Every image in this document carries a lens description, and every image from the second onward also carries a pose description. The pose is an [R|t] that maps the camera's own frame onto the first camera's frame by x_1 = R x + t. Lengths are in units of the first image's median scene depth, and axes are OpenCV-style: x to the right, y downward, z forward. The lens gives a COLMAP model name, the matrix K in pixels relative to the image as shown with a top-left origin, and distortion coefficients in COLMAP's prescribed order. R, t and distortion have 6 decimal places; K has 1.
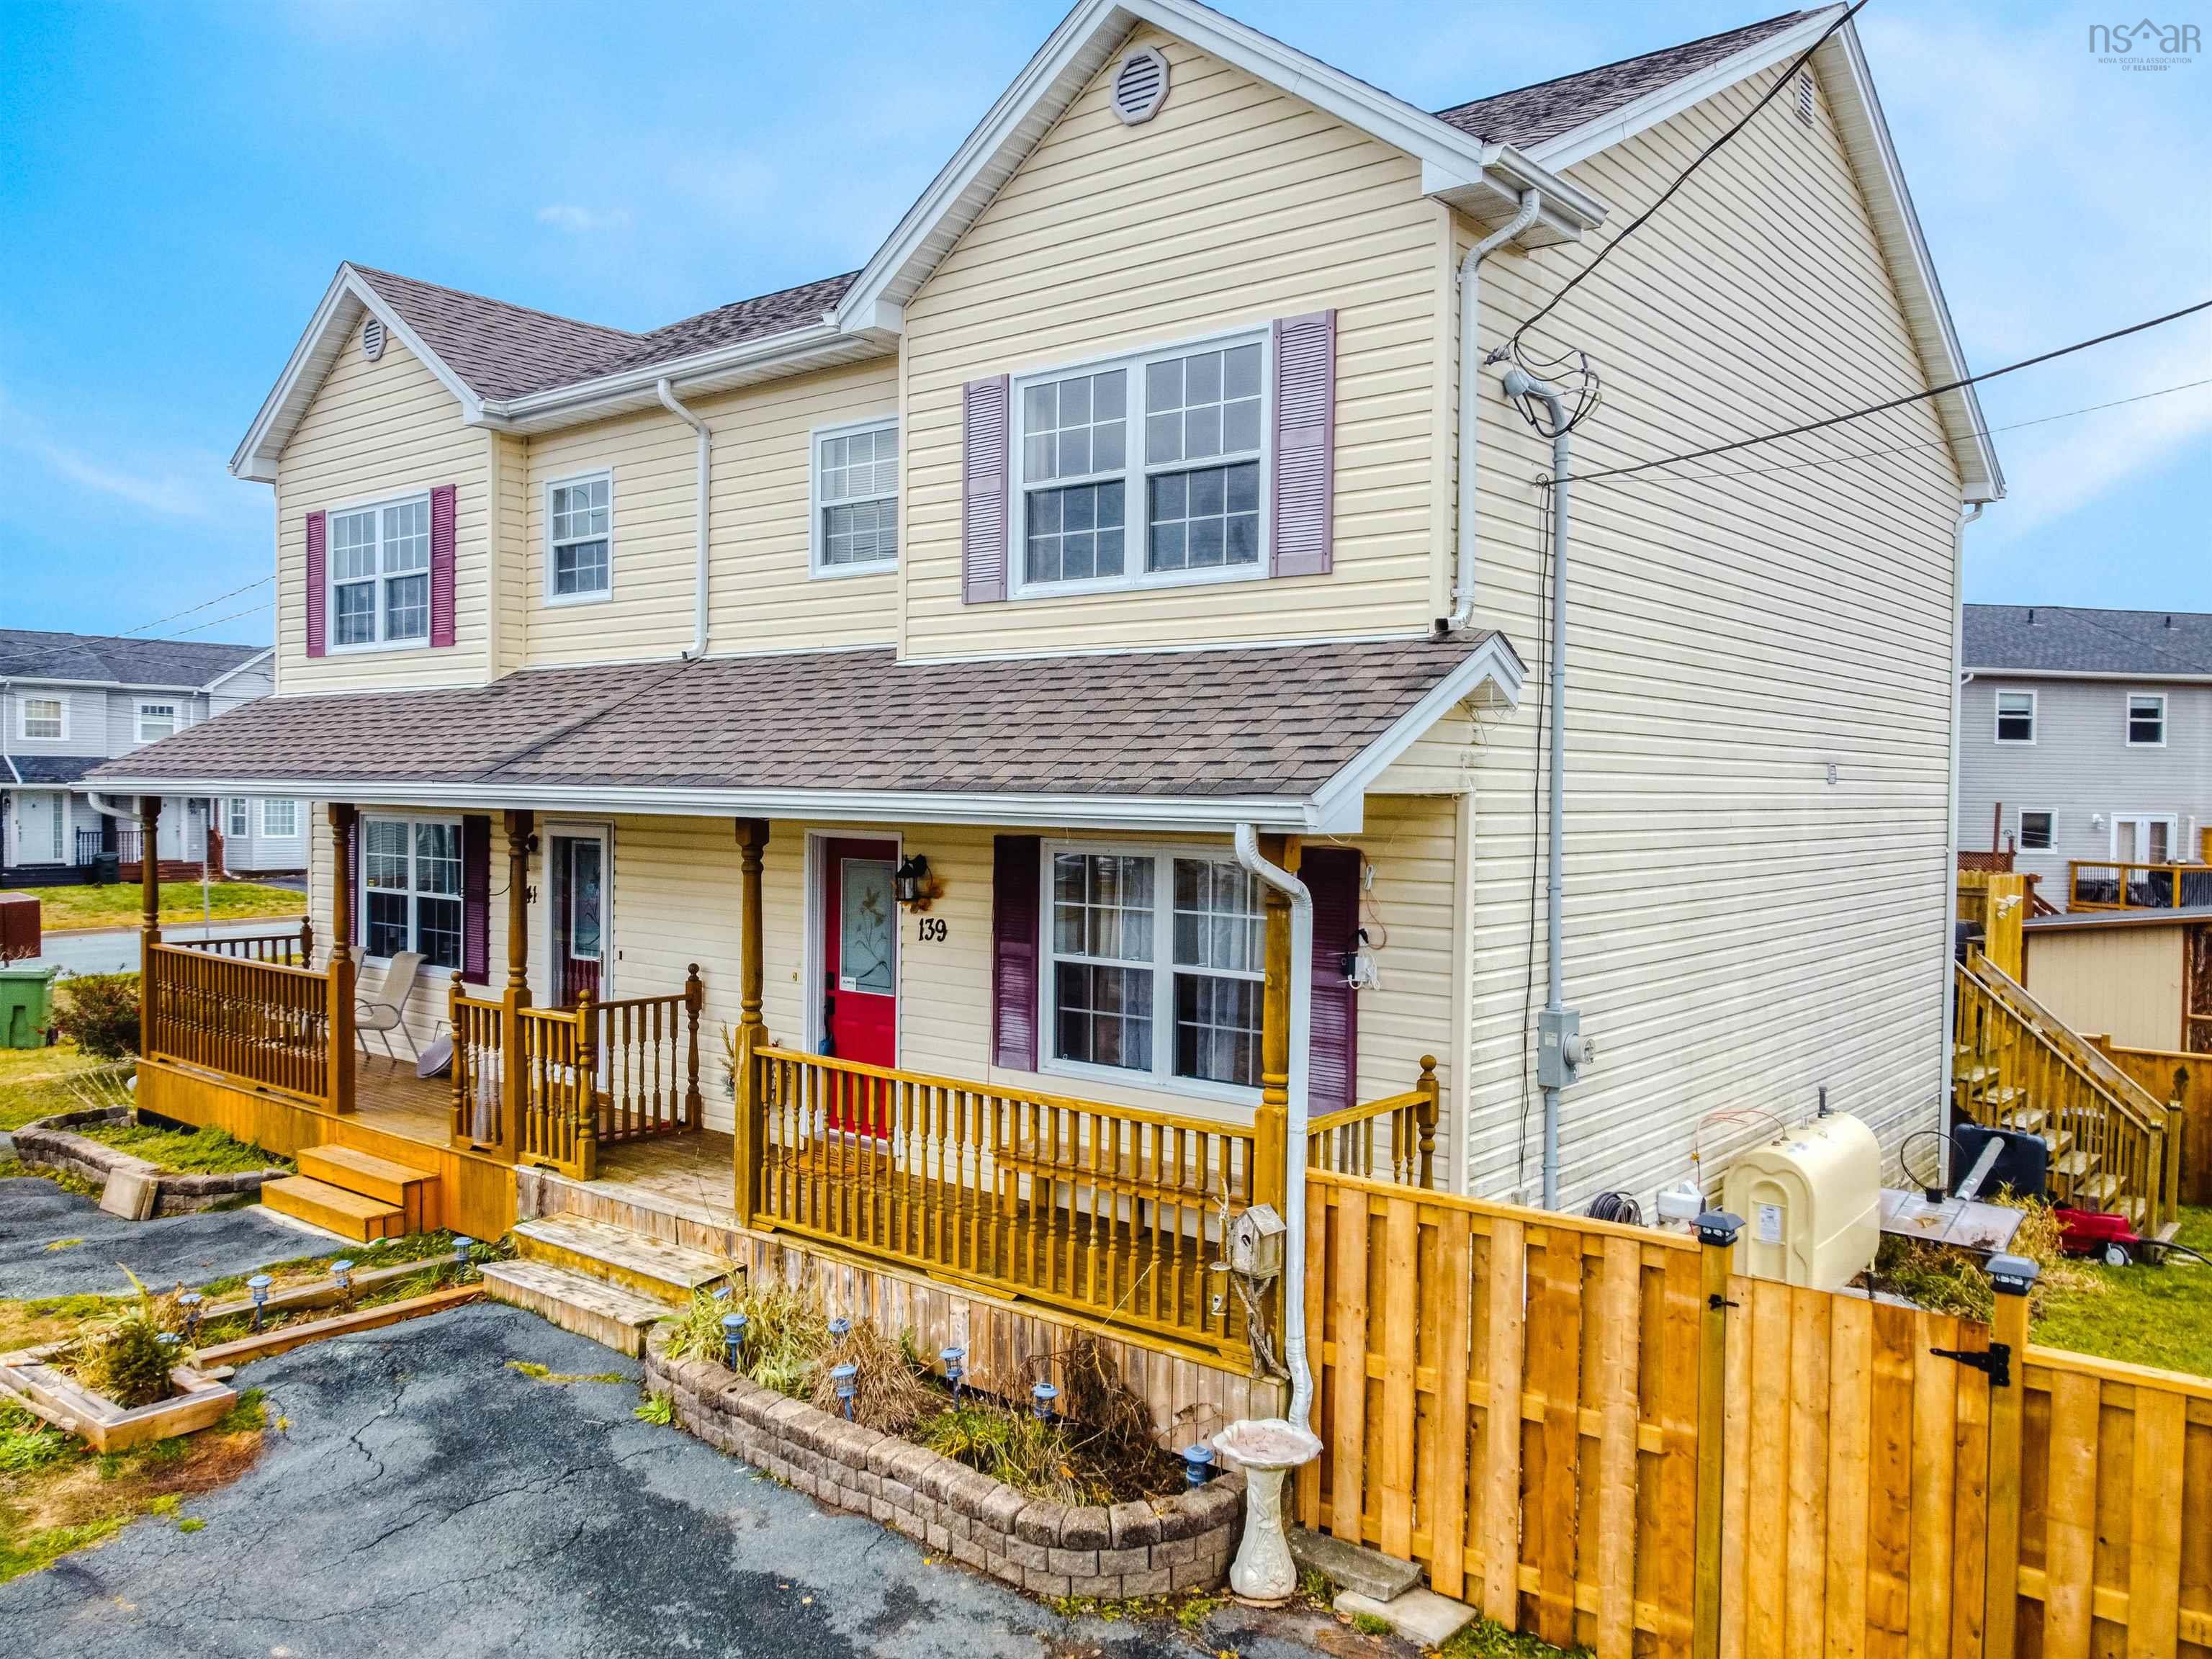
lens RADIAL K [[1678.1, 0, 1104.7], [0, 1678.1, 823.0], [0, 0, 1]] dist [-0.001008, -0.005340]
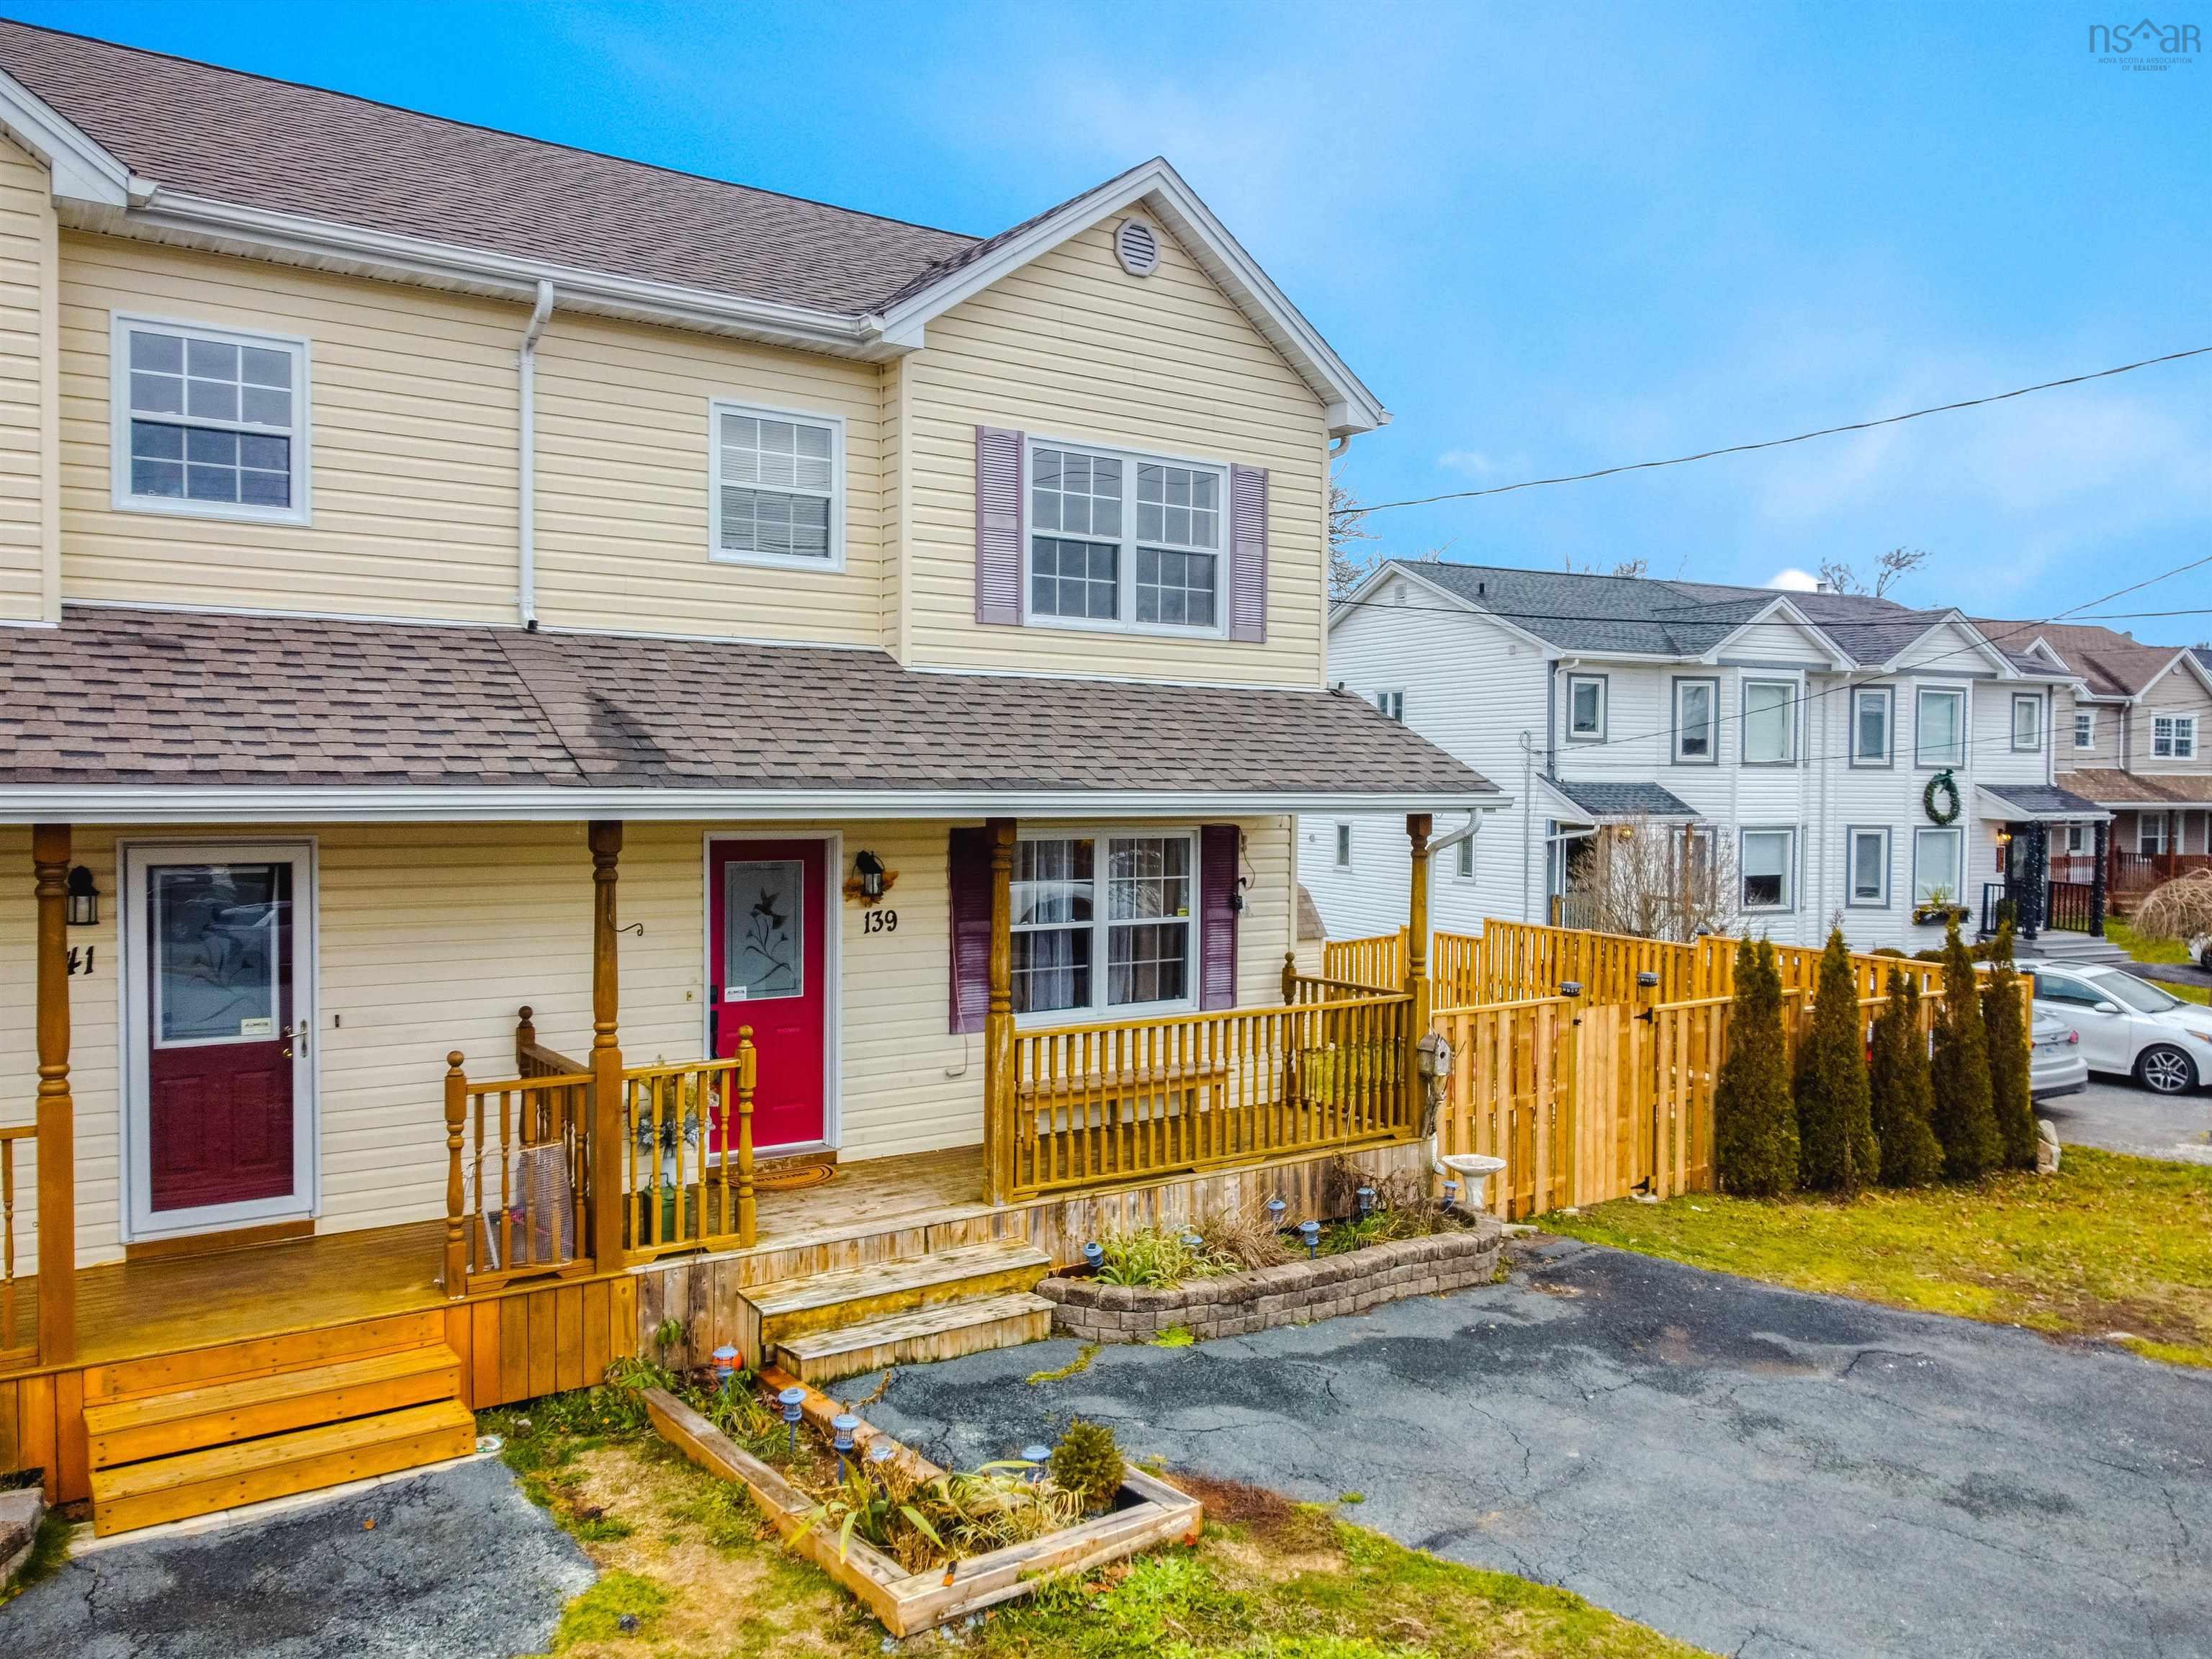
lens RADIAL K [[1678.1, 0, 1104.4], [0, 1678.1, 817.6], [0, 0, 1]] dist [-0.001008, -0.005340]
pose [[0.257000, -0.031880, 0.965885, -1.156495], [0.016151, 0.999458, 0.028691, -0.031175], [-0.966276, 0.008227, 0.257375, 0.634707]]
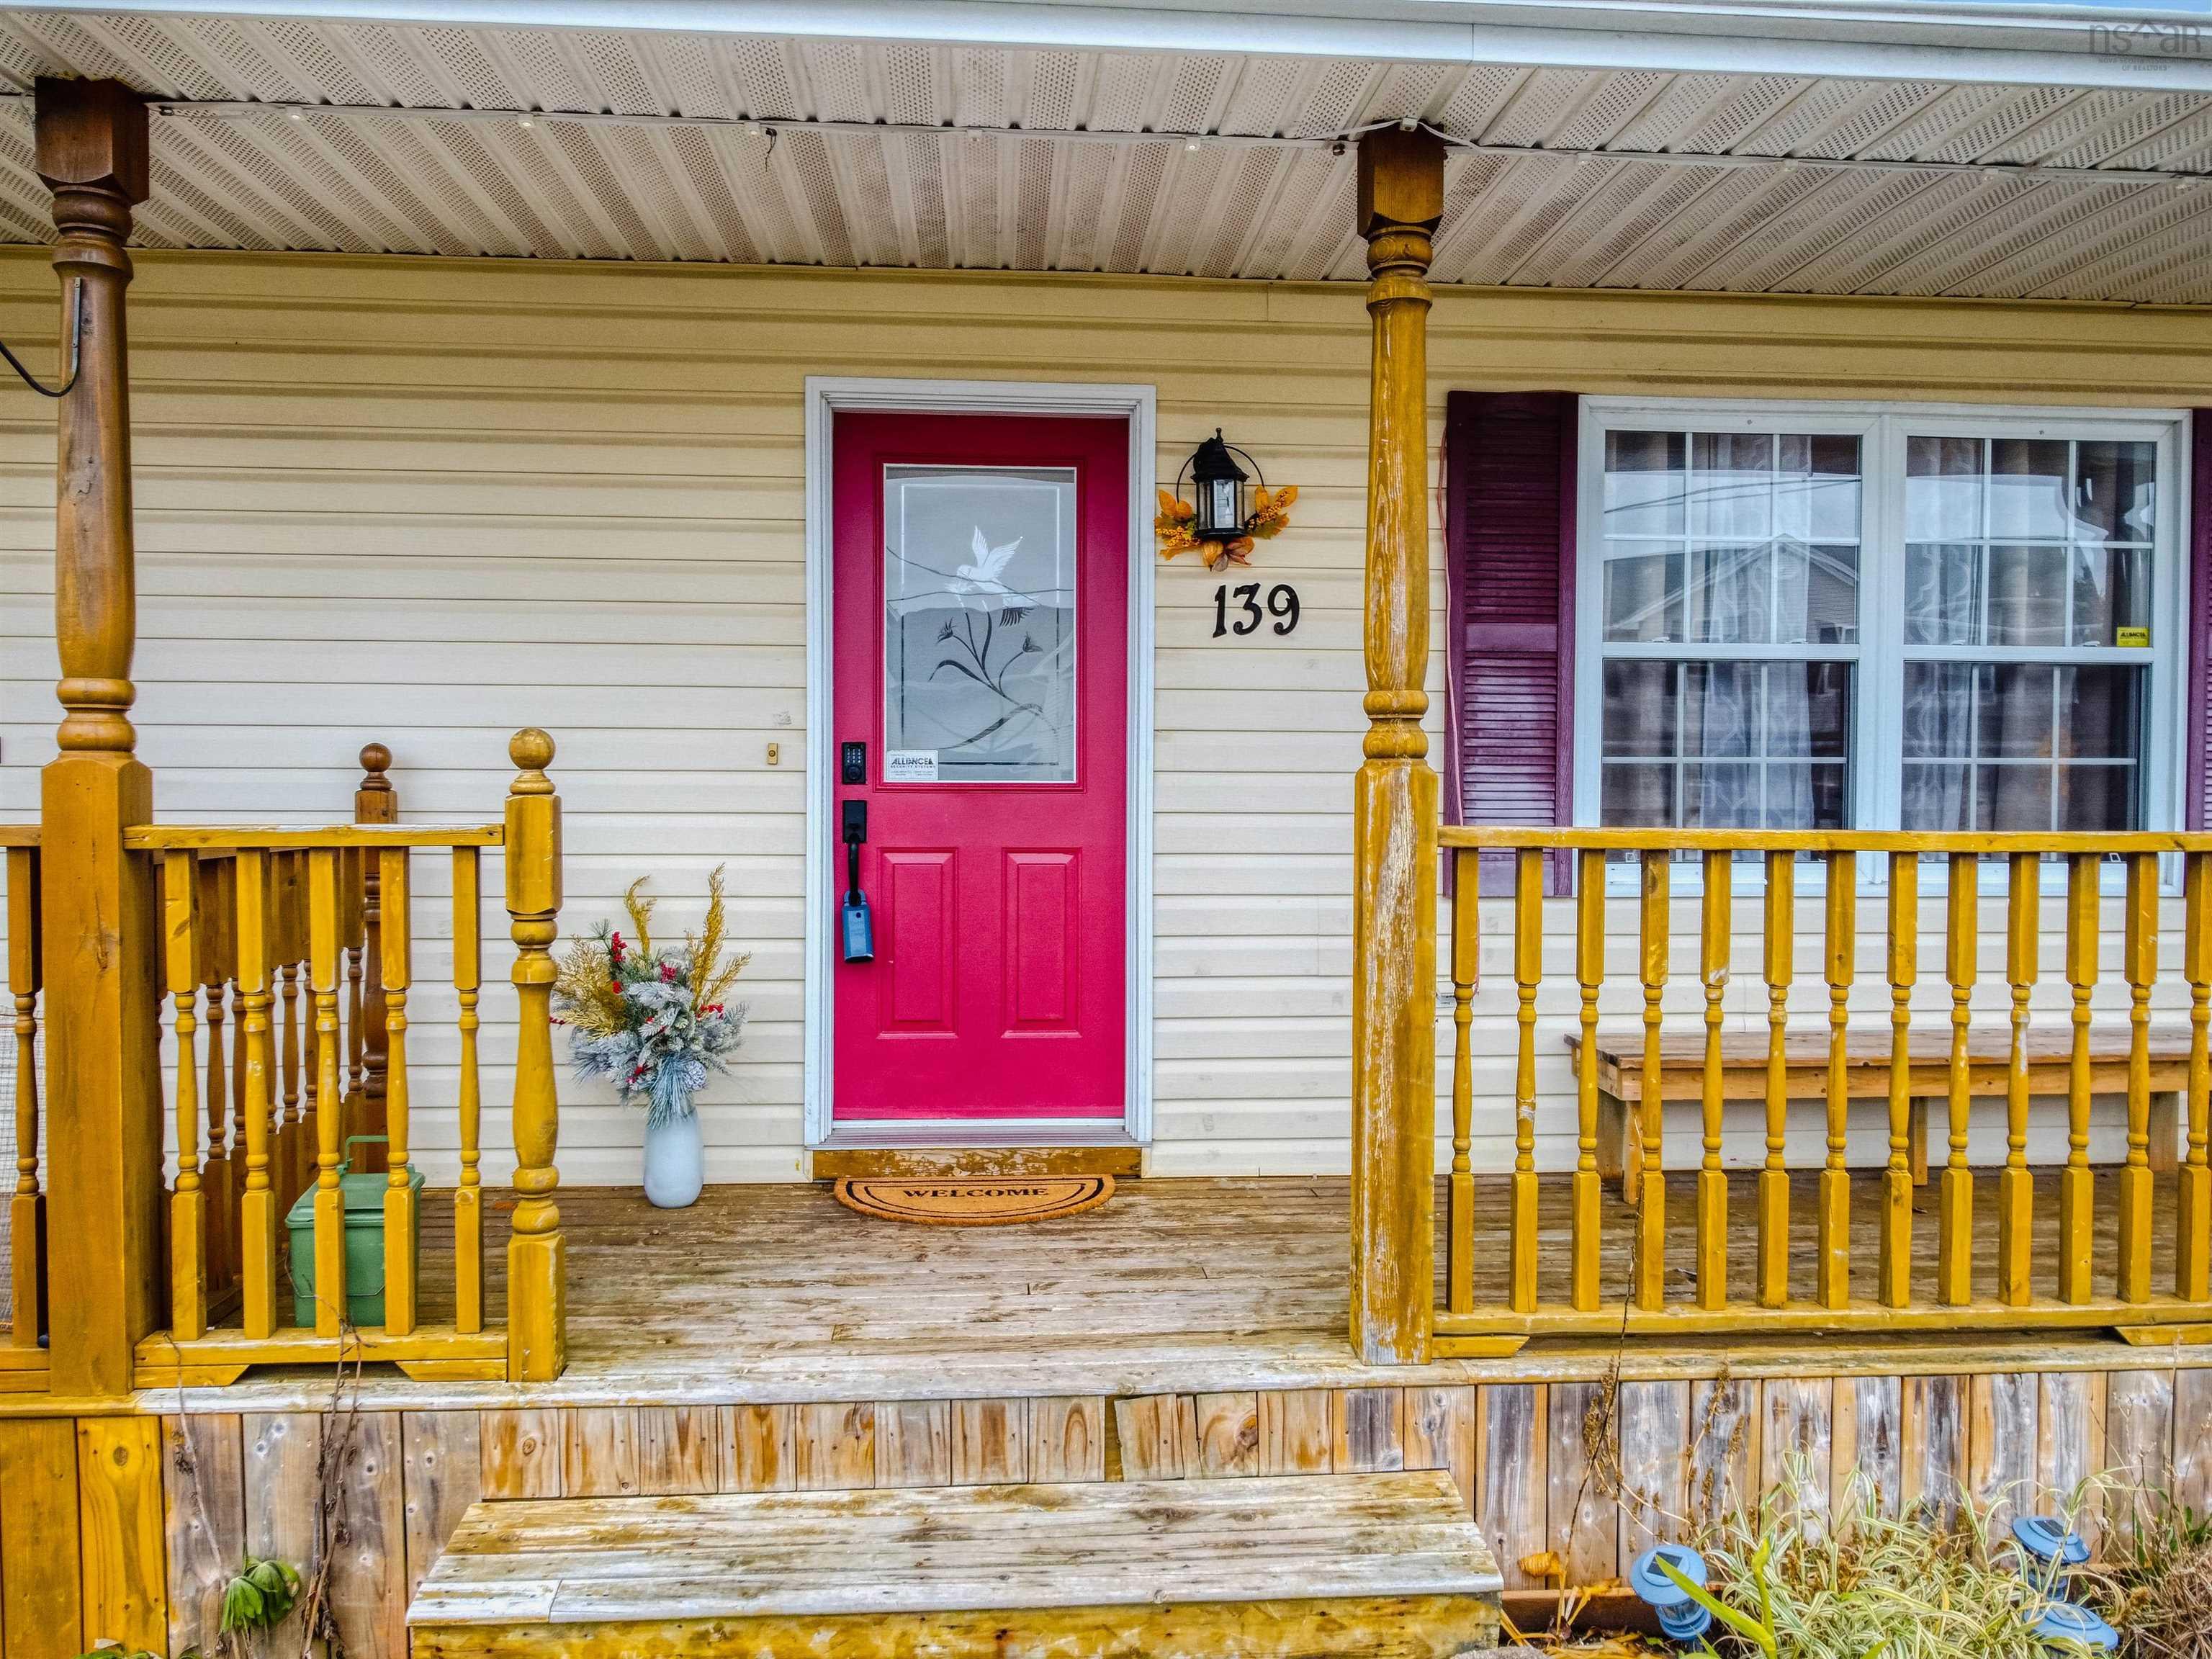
lens RADIAL K [[1678.1, 0, 1102.3], [0, 1678.1, 823.7], [0, 0, 1]] dist [-0.001008, -0.005340]
pose [[0.722170, -0.025676, 0.691239, -0.467131], [0.020247, 0.999667, 0.015979, 0.119754], [-0.691419, 0.002456, 0.722450, 0.760754]]
